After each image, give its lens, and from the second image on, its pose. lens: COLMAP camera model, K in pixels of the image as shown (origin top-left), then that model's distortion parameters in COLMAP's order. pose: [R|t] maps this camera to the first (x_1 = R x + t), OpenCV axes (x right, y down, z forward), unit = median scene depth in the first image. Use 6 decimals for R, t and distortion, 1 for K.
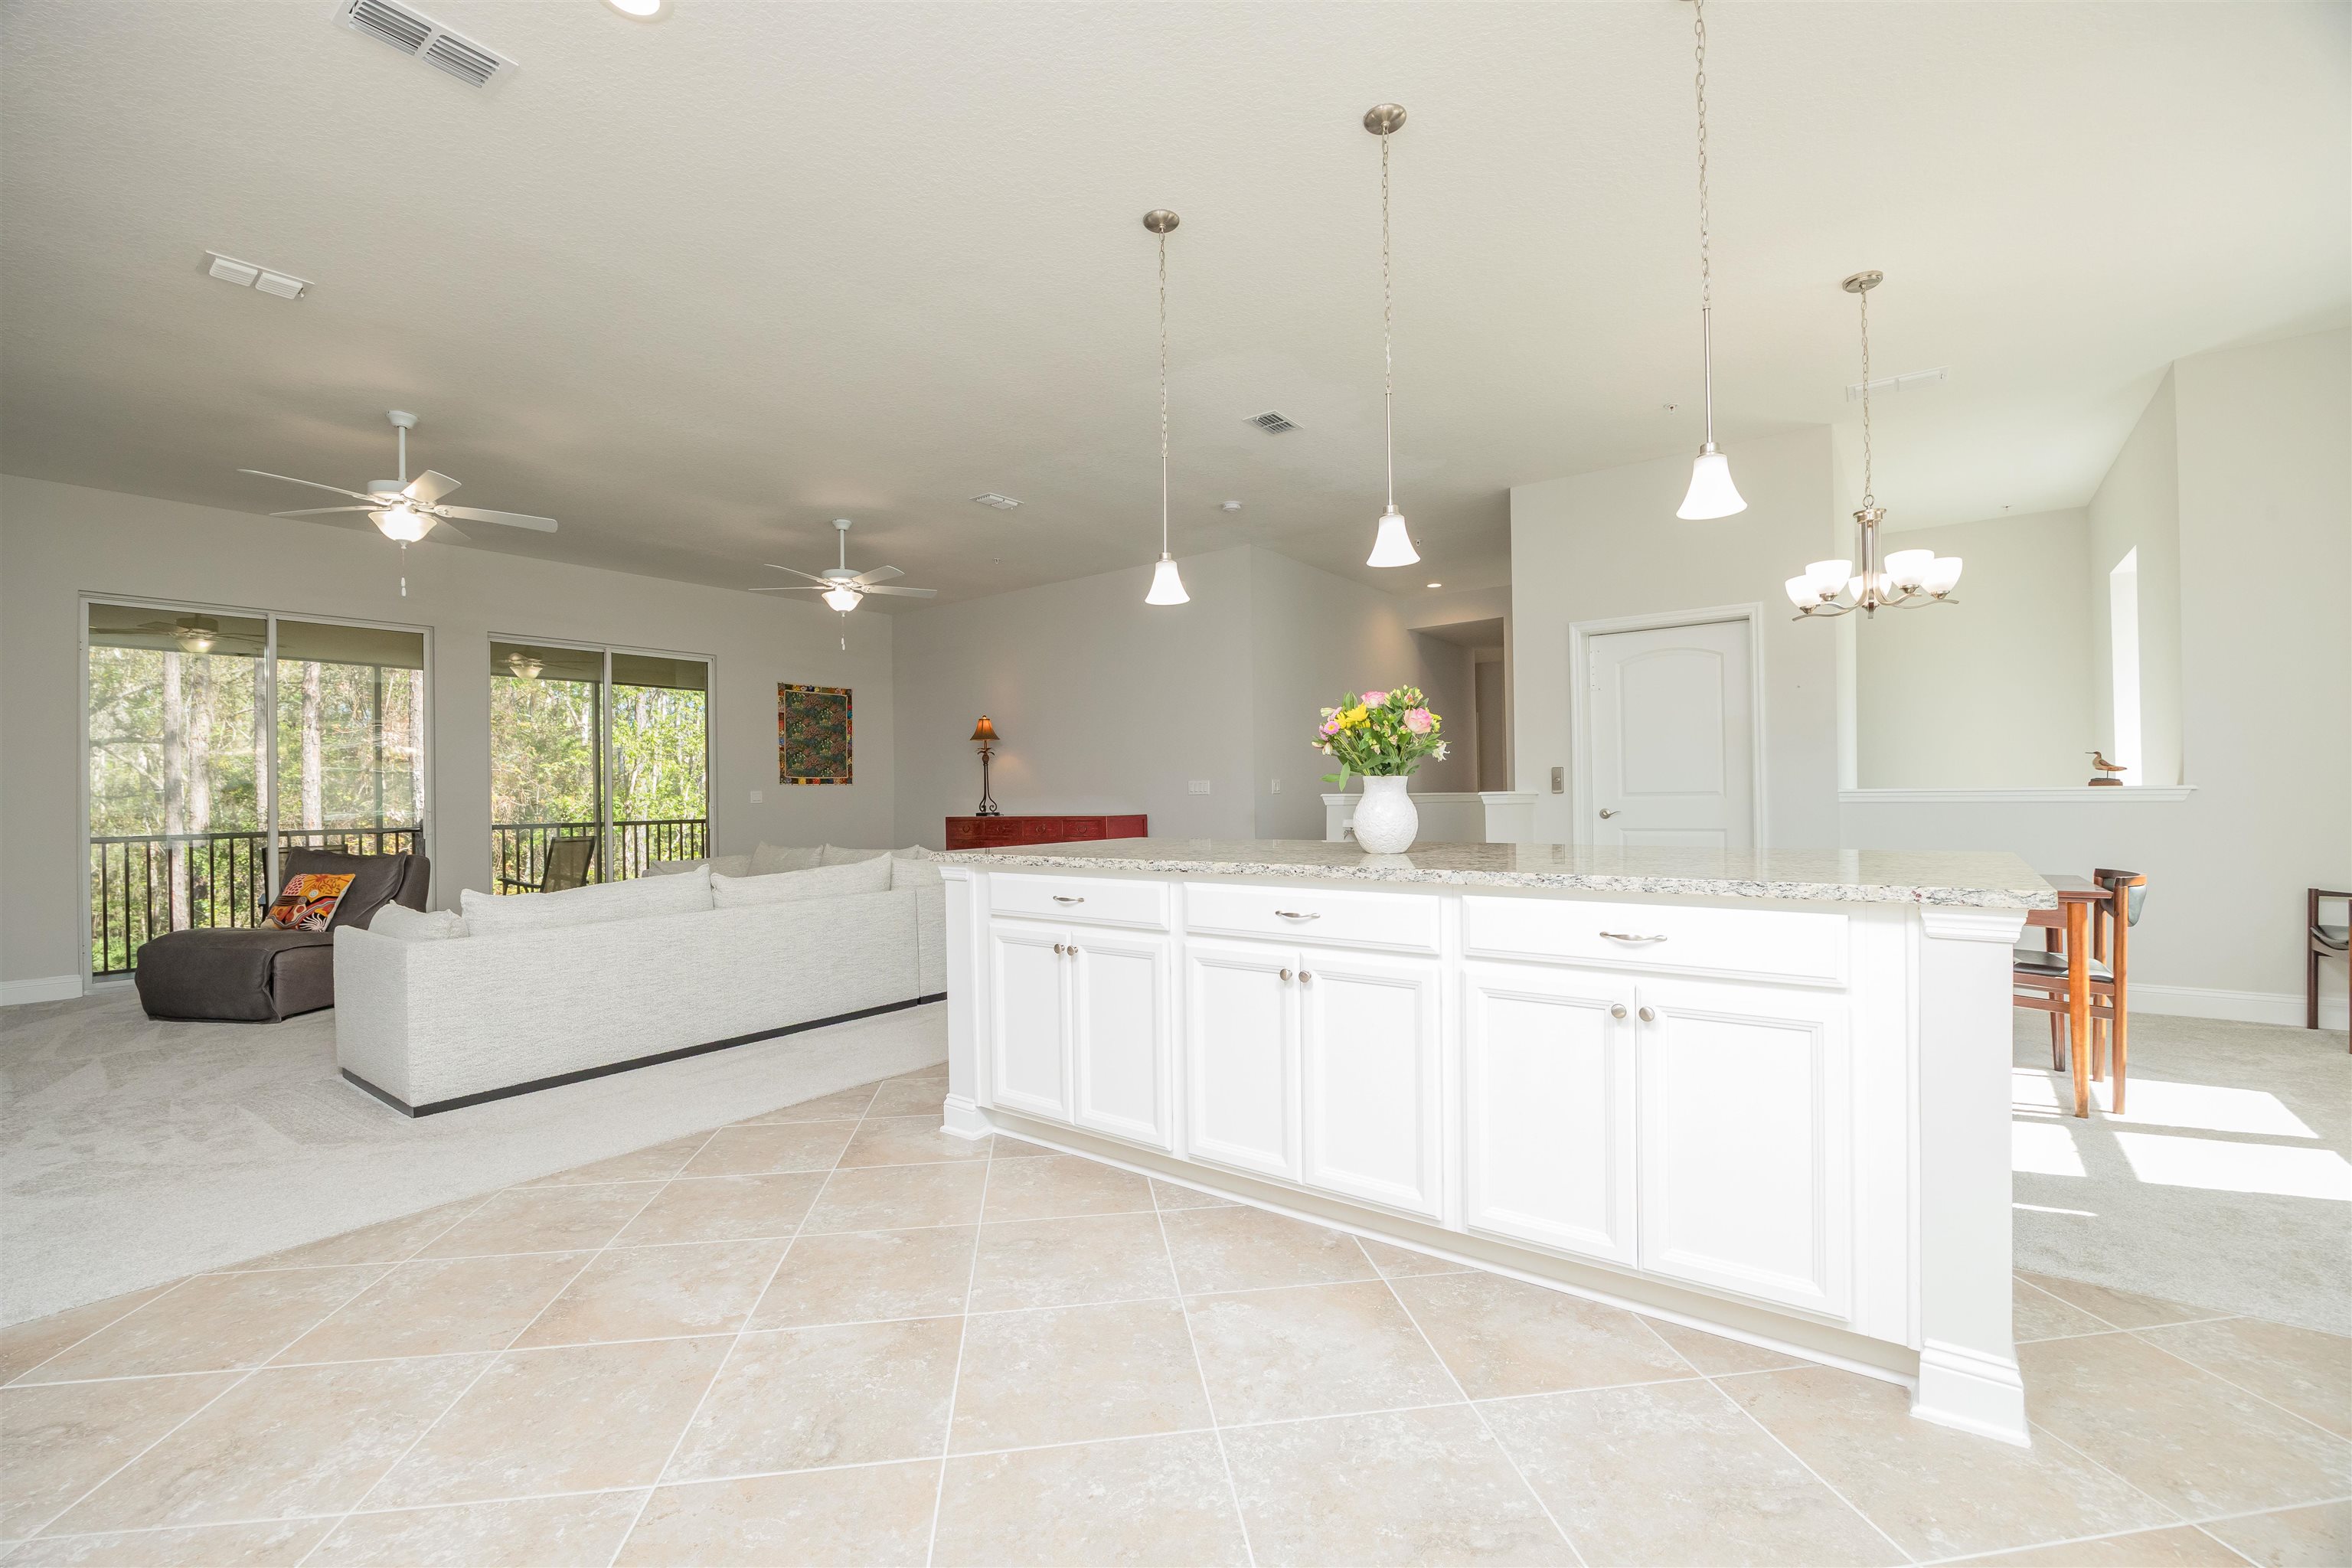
lens RADIAL K [[1142.9, 0, 1176.0], [0, 1142.9, 784.0], [0, 0, 1]] dist [0.000101, -0.006373]
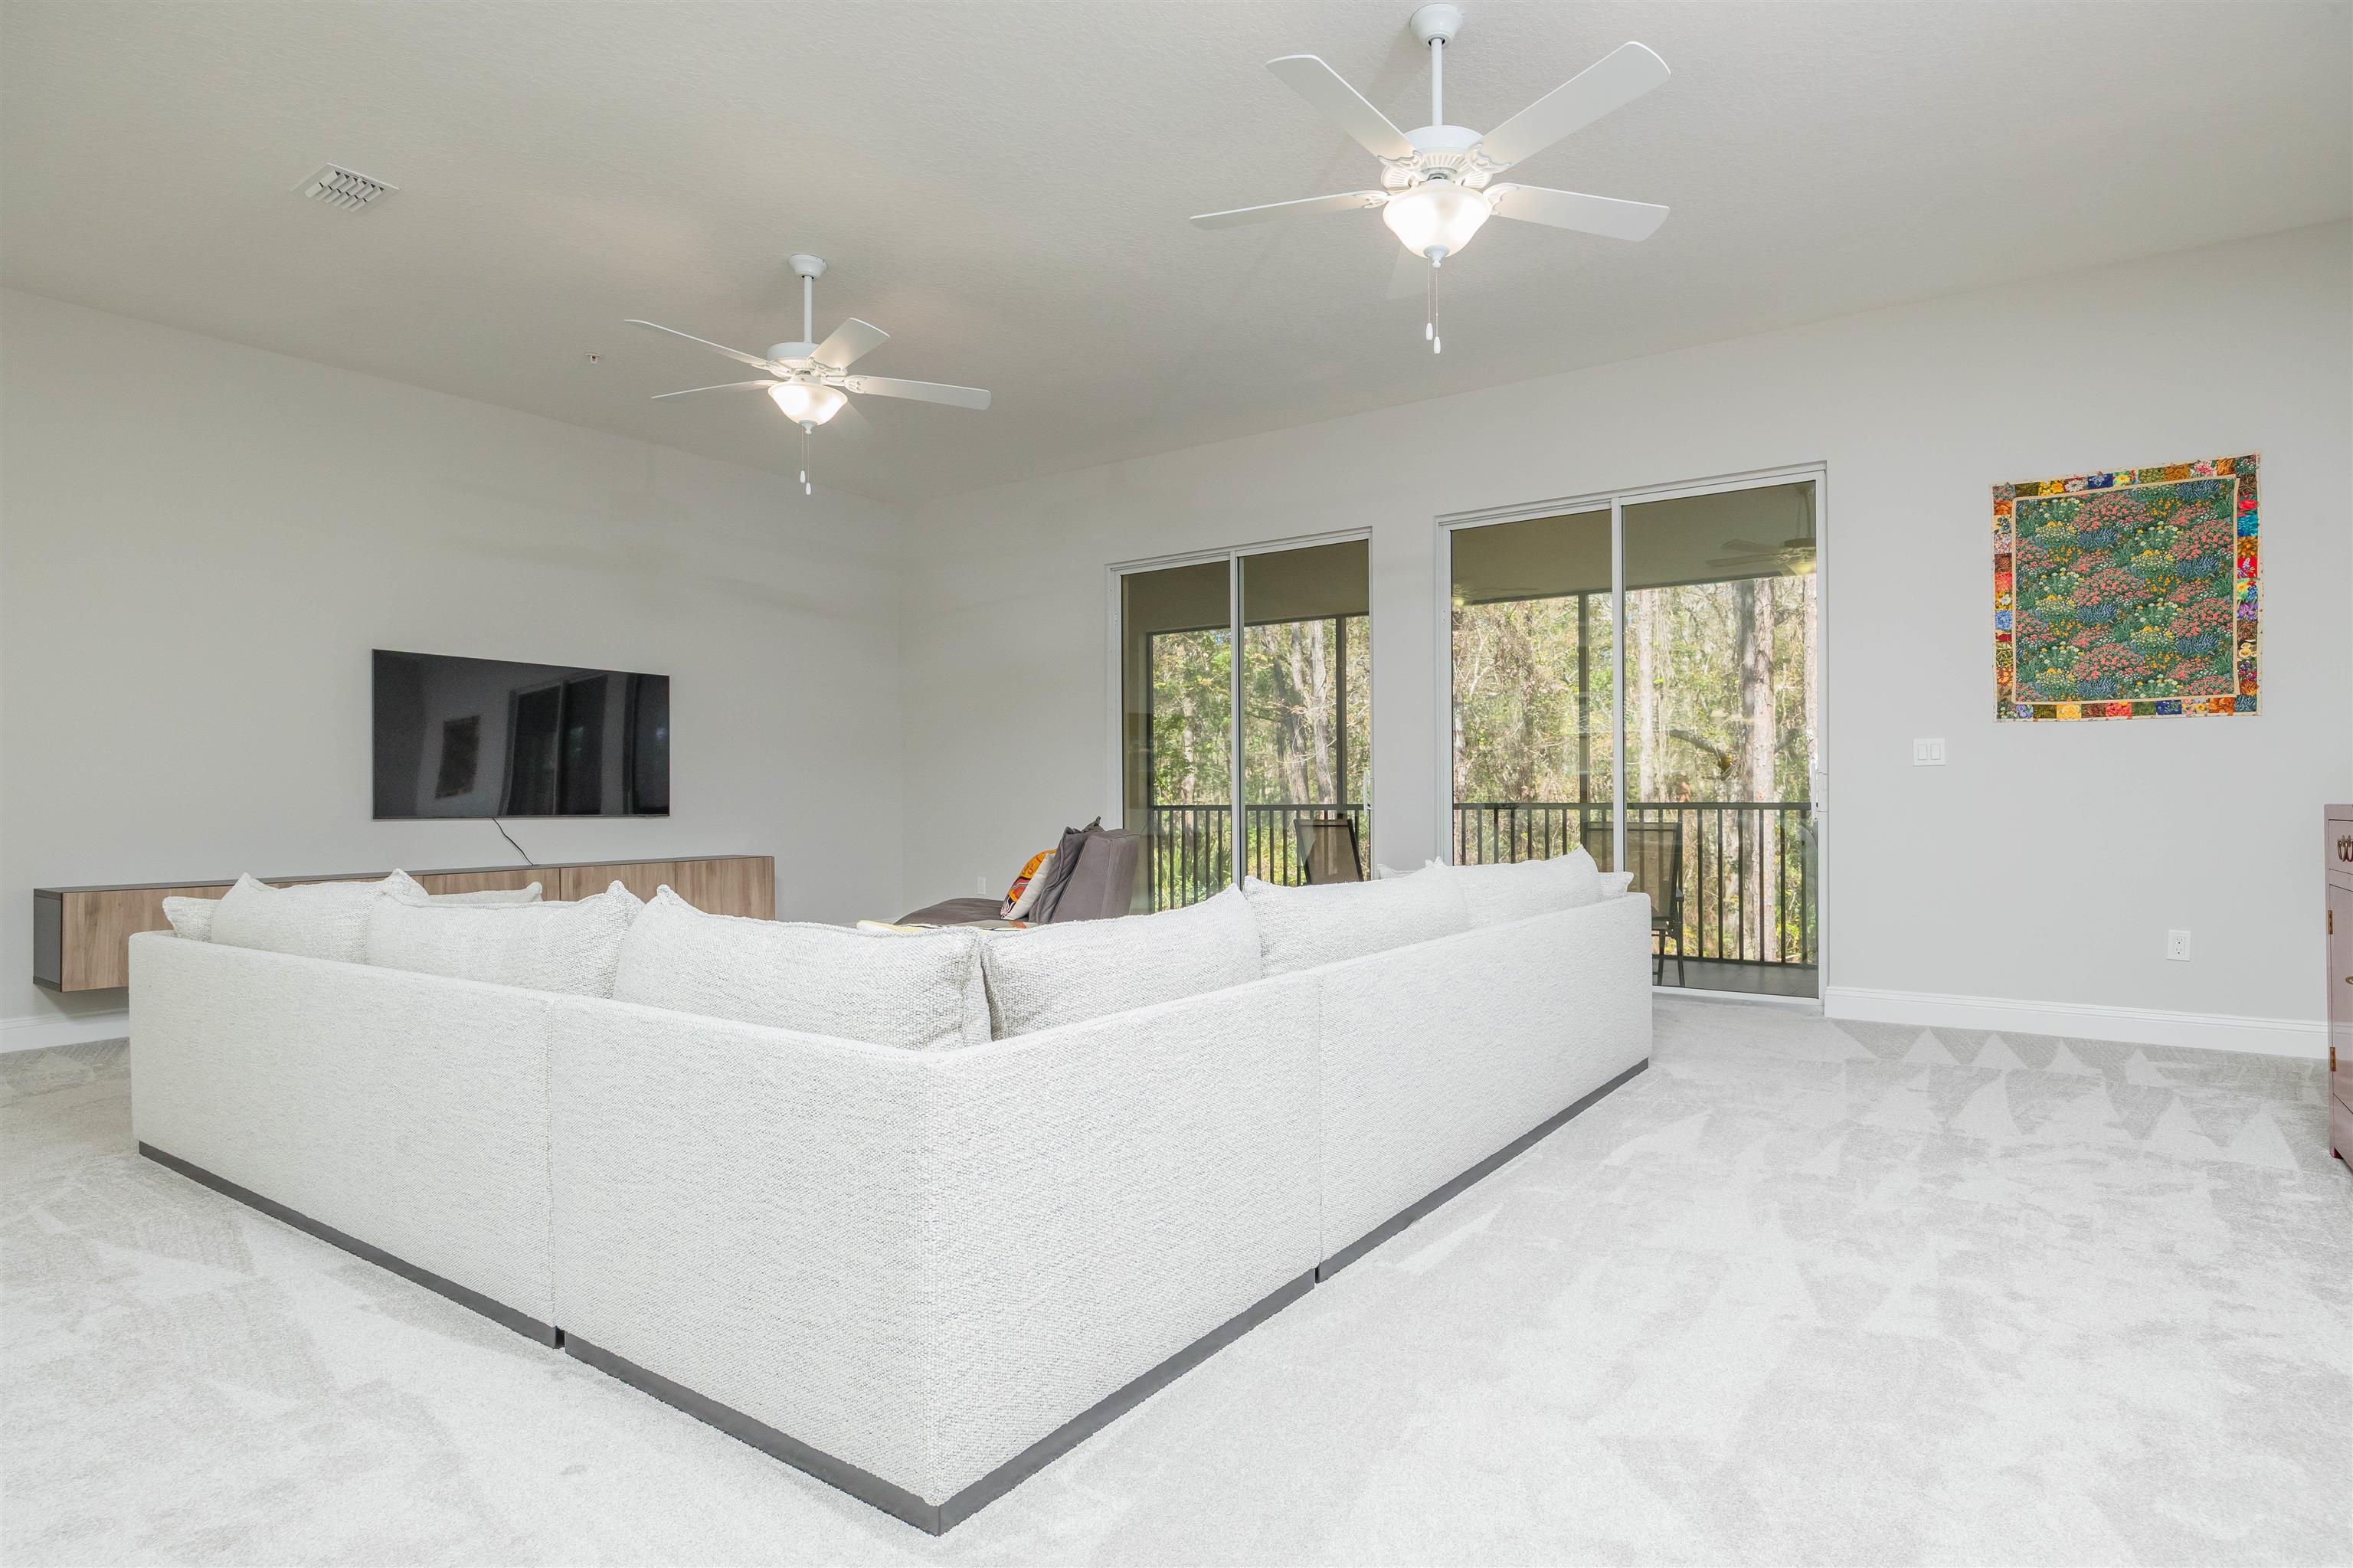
lens RADIAL K [[1143.4, 0, 1176.5], [0, 1143.4, 784.0], [0, 0, 1]] dist [0.000101, -0.006373]
pose [[0.072027, 0.008504, -0.997366, 0.060051], [0.015094, 0.999840, 0.009615, 0.015005], [0.997288, -0.015747, 0.071887, 0.650758]]
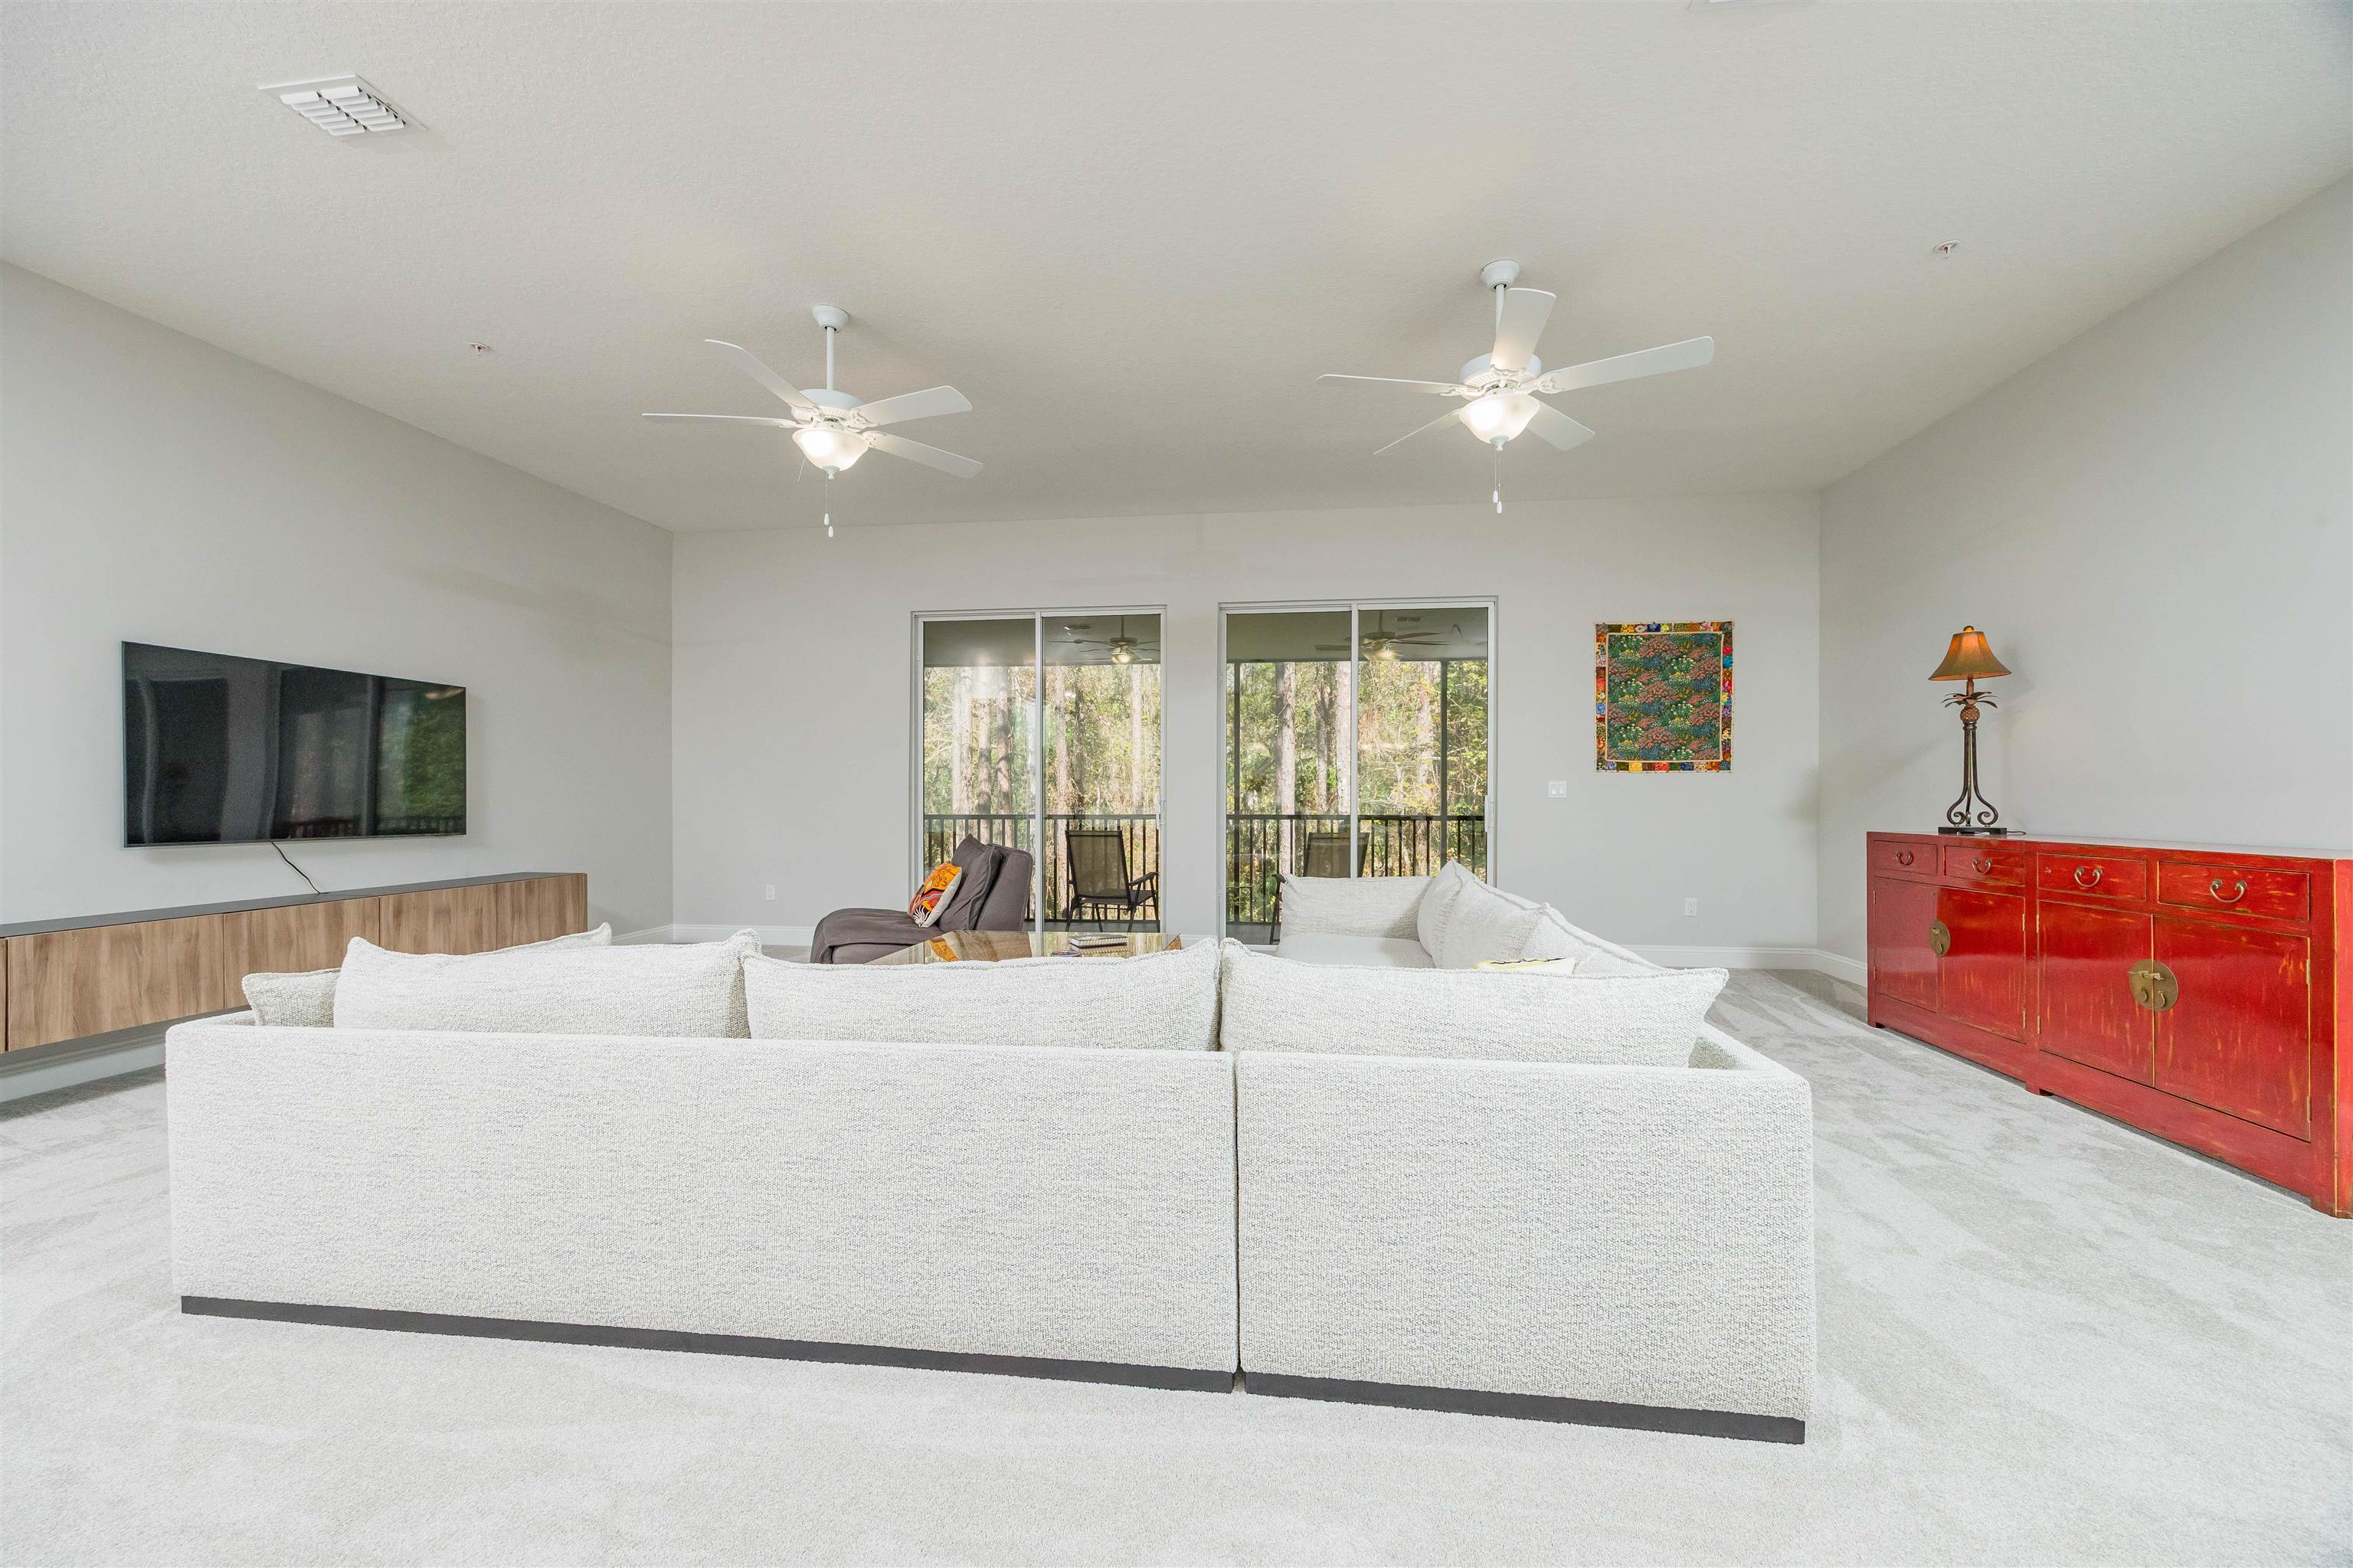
lens RADIAL K [[912.6, 0, 1120.1], [0, 912.6, 791.9], [0, 0, 1]] dist [-0.000570, -0.000011]
pose [[0.487937, 0.015711, -0.872738, -0.006114], [0.000299, 0.999835, 0.018166, 0.002574], [0.872879, -0.009124, 0.487852, 0.473766]]
